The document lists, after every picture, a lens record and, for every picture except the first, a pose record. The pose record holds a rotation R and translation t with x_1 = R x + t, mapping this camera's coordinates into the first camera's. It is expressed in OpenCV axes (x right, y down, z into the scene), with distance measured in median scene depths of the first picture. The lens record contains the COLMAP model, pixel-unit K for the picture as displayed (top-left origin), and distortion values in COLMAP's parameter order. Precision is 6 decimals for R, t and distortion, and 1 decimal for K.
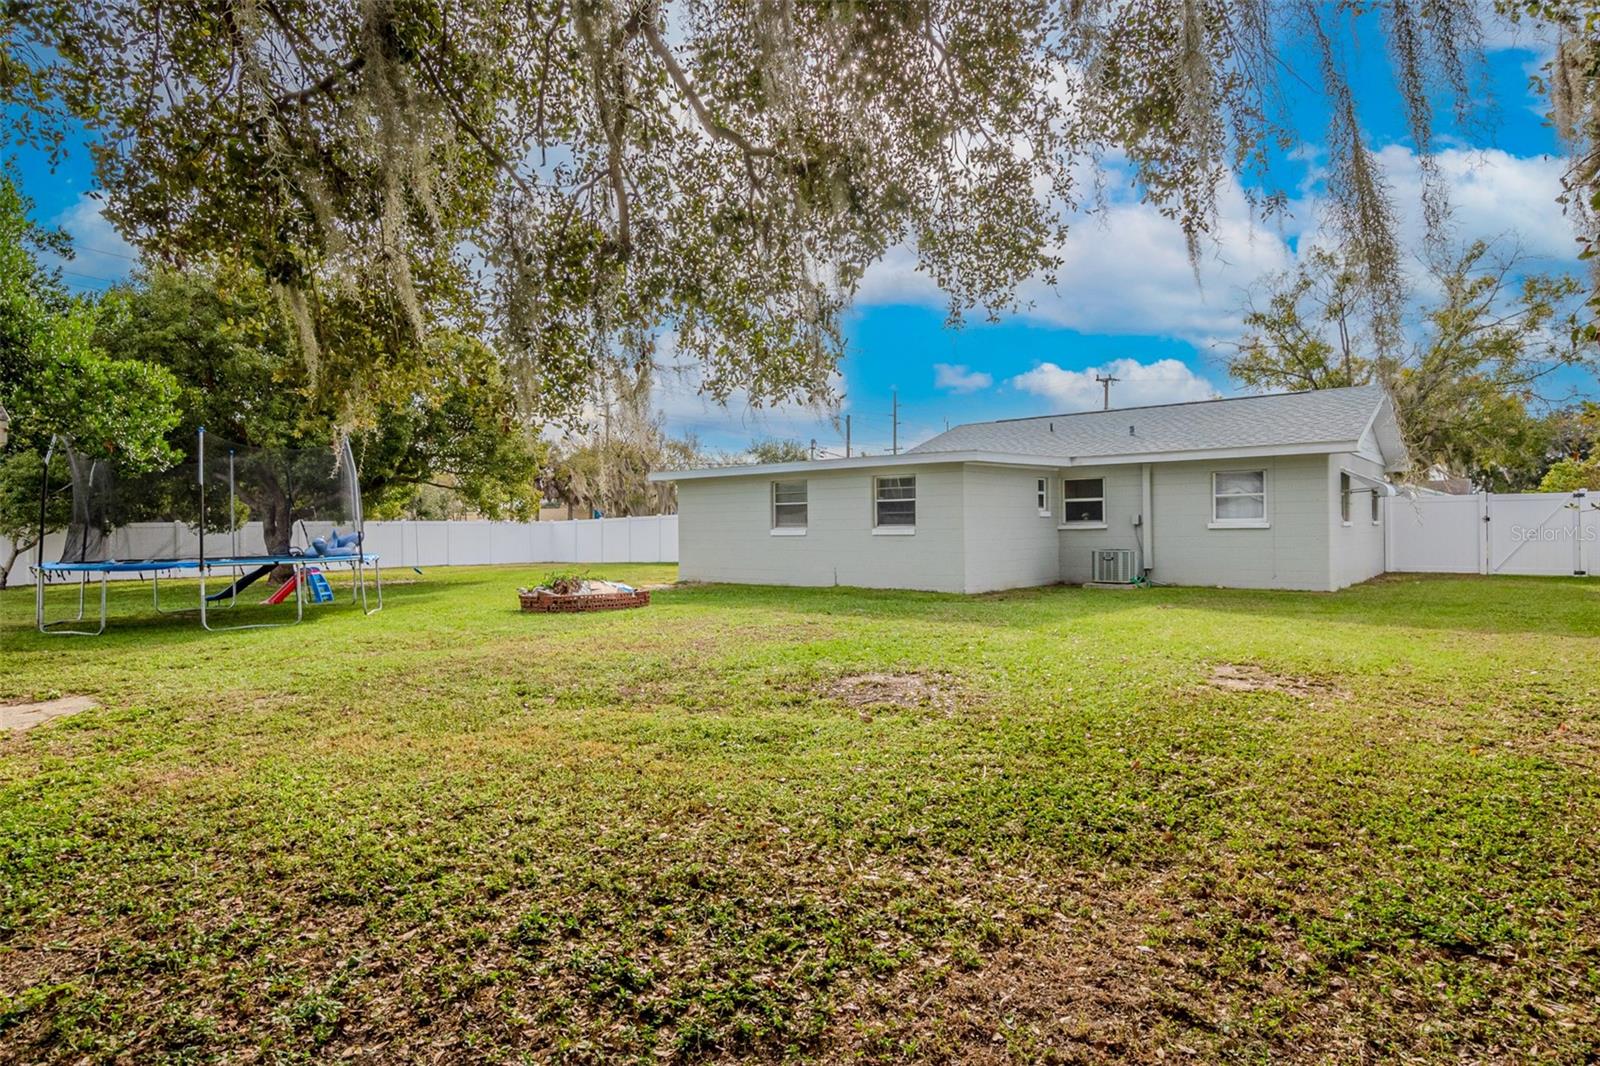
lens RADIAL K [[864.2, 0, 799.1], [0, 864.2, 532.9], [0, 0, 1]] dist [-0.024602, -0.000248]
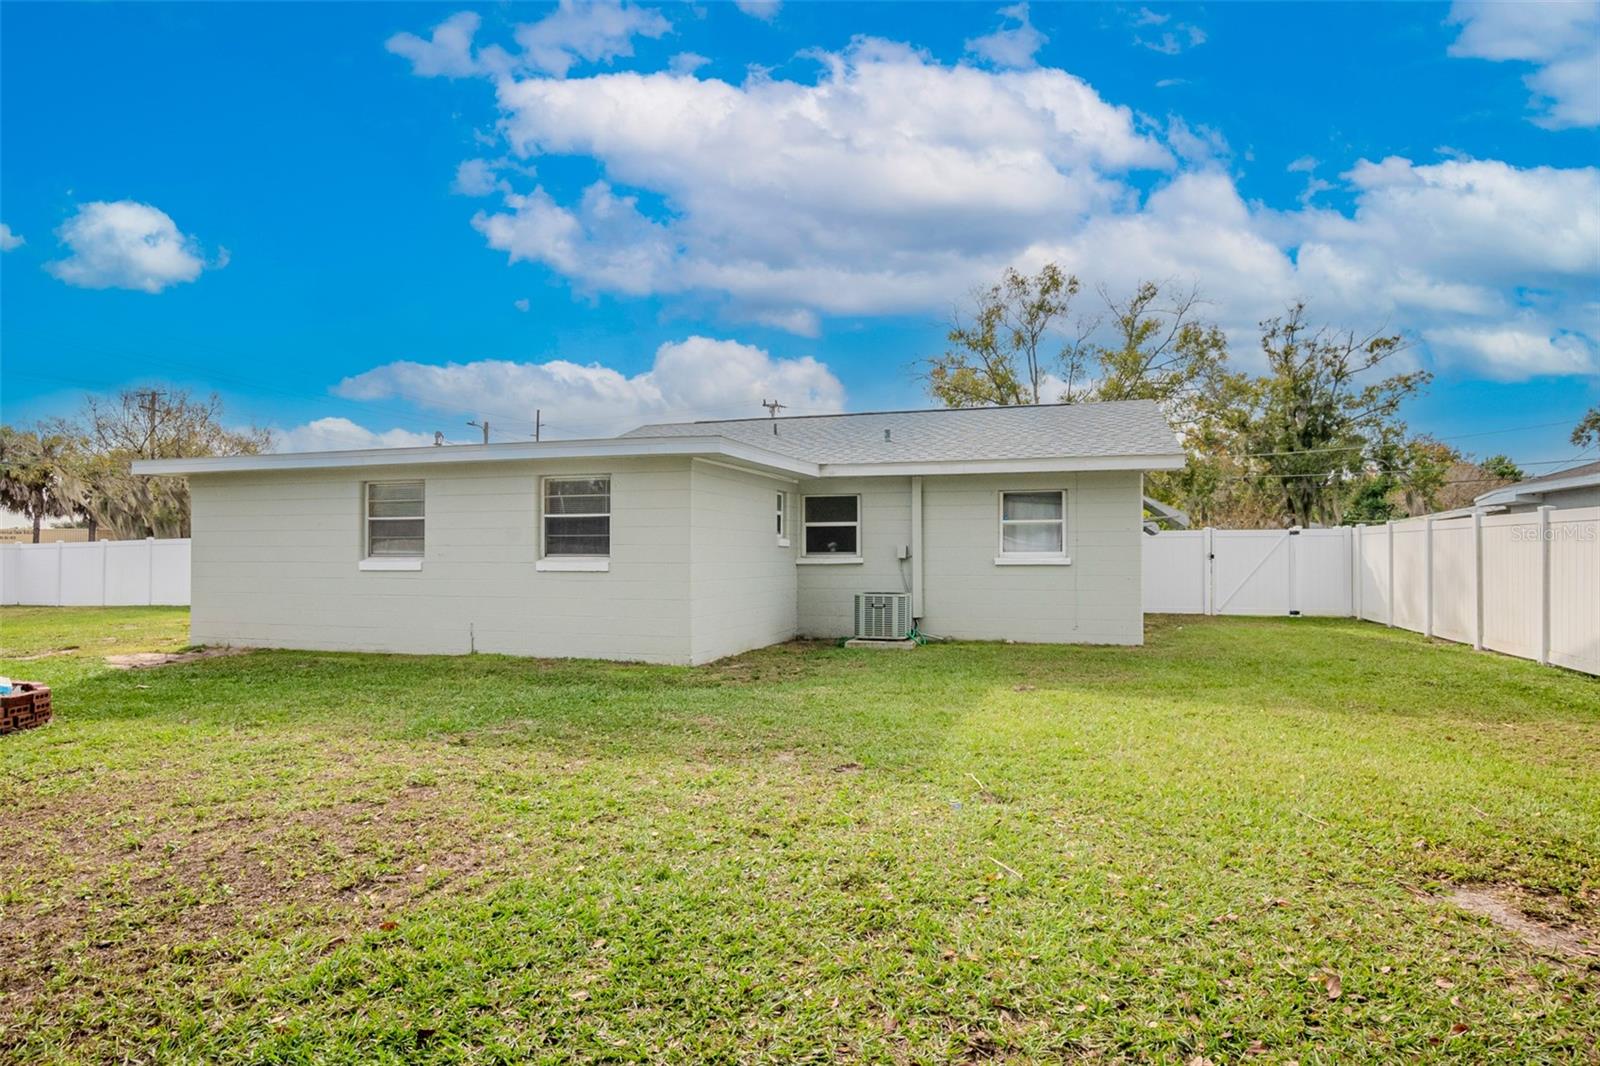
lens RADIAL K [[868.2, 0, 789.3], [0, 868.2, 553.4], [0, 0, 1]] dist [-0.021896, 0.000411]
pose [[0.920797, 0.012717, 0.389836, 0.009172], [-0.007385, 0.999858, -0.015175, -0.001876], [-0.389973, 0.011094, 0.920759, 0.342282]]
